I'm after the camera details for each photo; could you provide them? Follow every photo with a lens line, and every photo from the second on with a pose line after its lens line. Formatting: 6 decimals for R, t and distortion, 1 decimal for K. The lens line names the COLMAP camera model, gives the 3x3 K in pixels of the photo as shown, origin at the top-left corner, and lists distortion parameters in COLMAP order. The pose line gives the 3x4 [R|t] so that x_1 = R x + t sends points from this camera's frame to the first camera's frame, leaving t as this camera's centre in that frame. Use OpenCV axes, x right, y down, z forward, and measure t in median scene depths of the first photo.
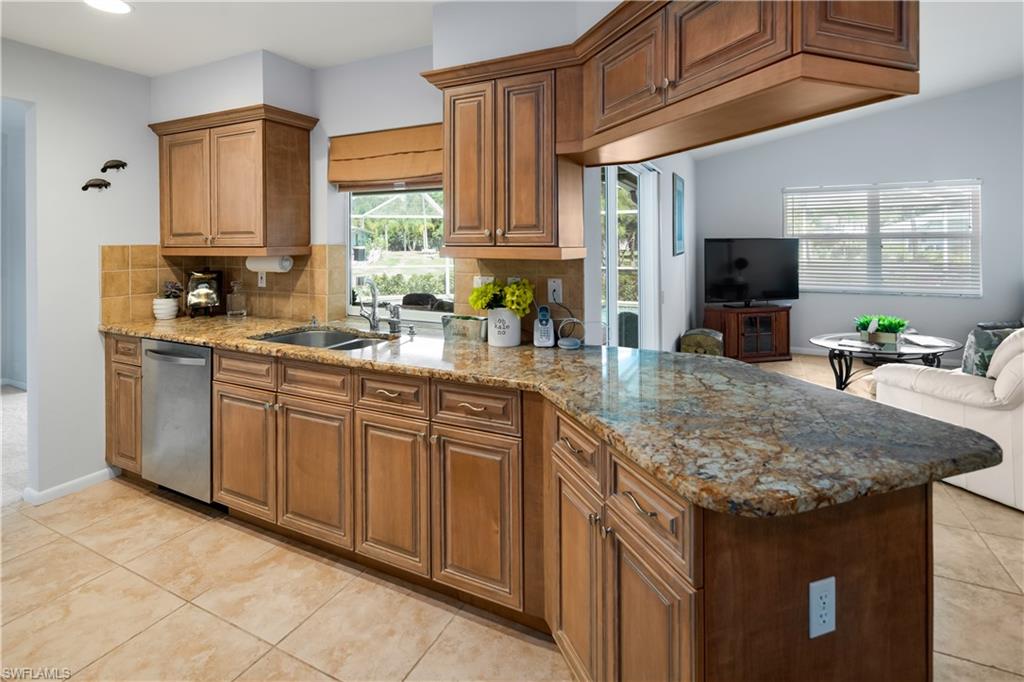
lens RADIAL K [[509.6, 0, 508.1], [0, 509.6, 248.4], [0, 0, 1]] dist [0.010222, -0.006868]
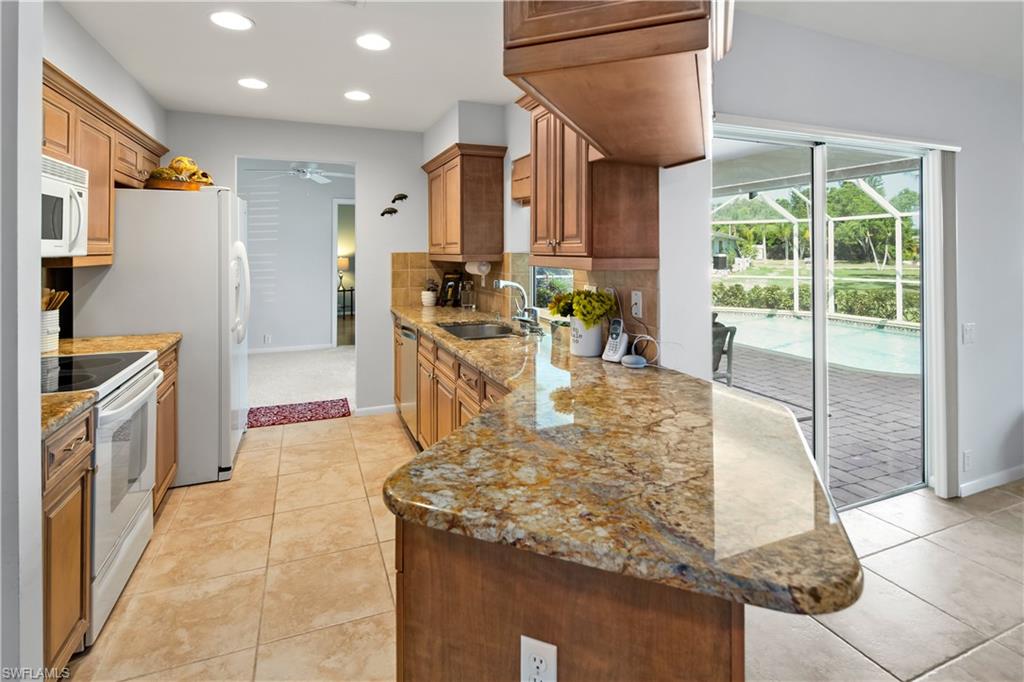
lens RADIAL K [[509.6, 0, 501.3], [0, 509.6, 258.7], [0, 0, 1]] dist [0.010222, -0.006868]
pose [[0.741464, 0.013186, -0.670863, 0.429106], [-0.009210, 0.999913, 0.009475, -0.005095], [0.670929, -0.000847, 0.741521, 0.115268]]
